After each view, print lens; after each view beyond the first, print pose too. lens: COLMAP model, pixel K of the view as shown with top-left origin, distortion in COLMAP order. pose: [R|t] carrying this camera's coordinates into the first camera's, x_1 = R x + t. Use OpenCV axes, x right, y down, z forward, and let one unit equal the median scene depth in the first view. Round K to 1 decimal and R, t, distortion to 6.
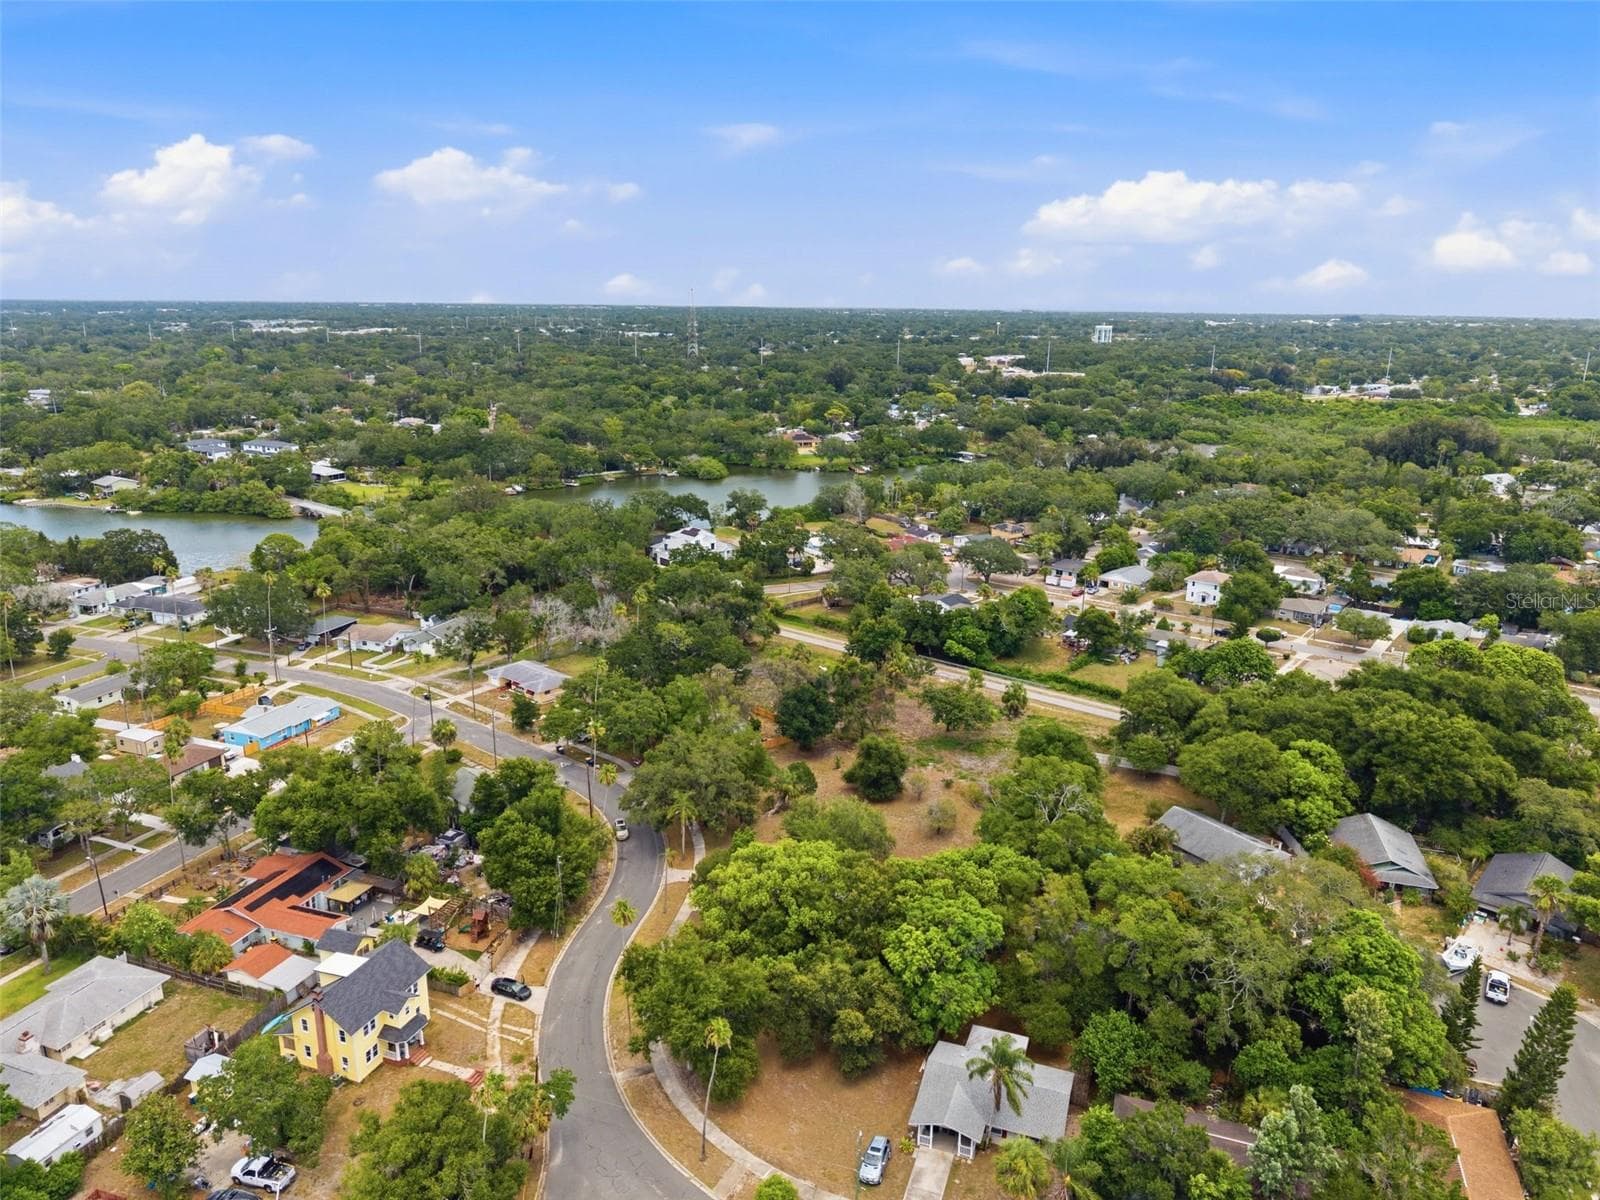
lens RADIAL K [[1095.9, 0, 804.0], [0, 1095.9, 646.5], [0, 0, 1]] dist [0.077324, -0.078469]
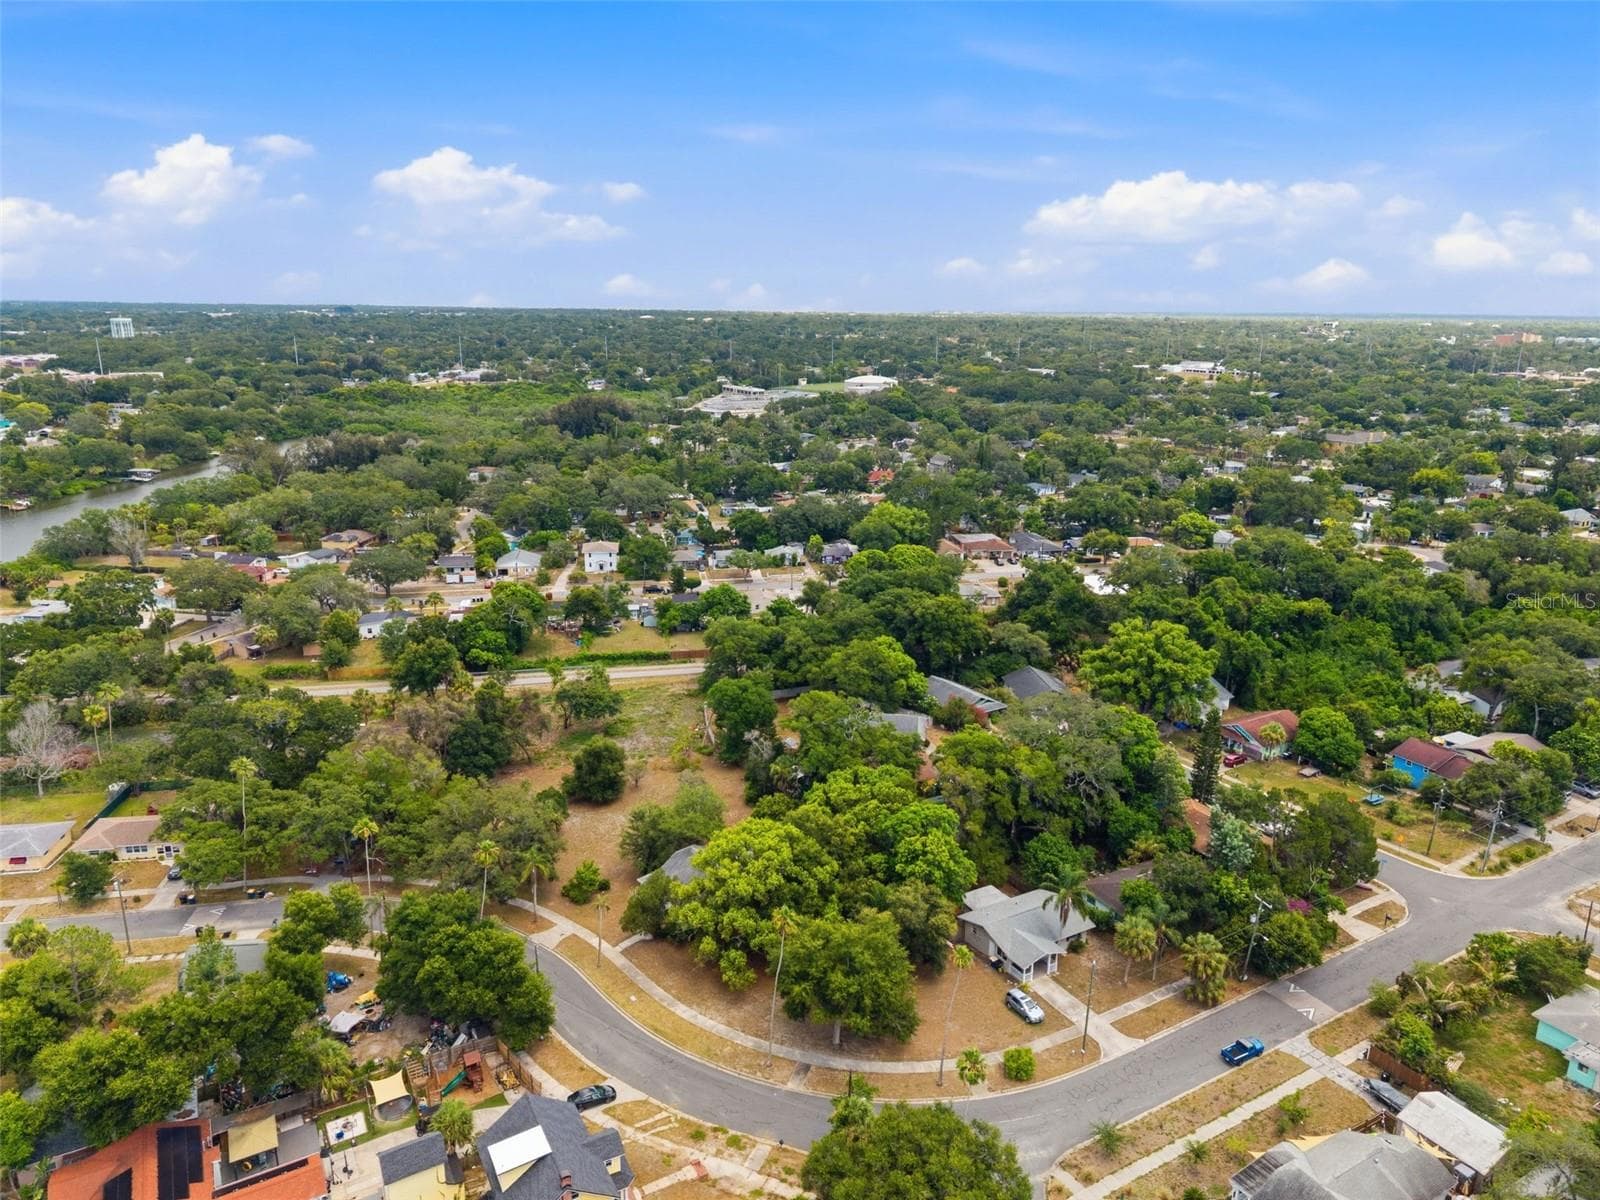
lens RADIAL K [[1095.9, 0, 804.0], [0, 1095.9, 646.5], [0, 0, 1]] dist [0.077324, -0.078469]
pose [[0.634226, -0.236484, 0.736093, -0.391374], [0.230608, 0.966598, 0.111844, -0.049048], [-0.737955, 0.098815, 0.667577, 0.144347]]
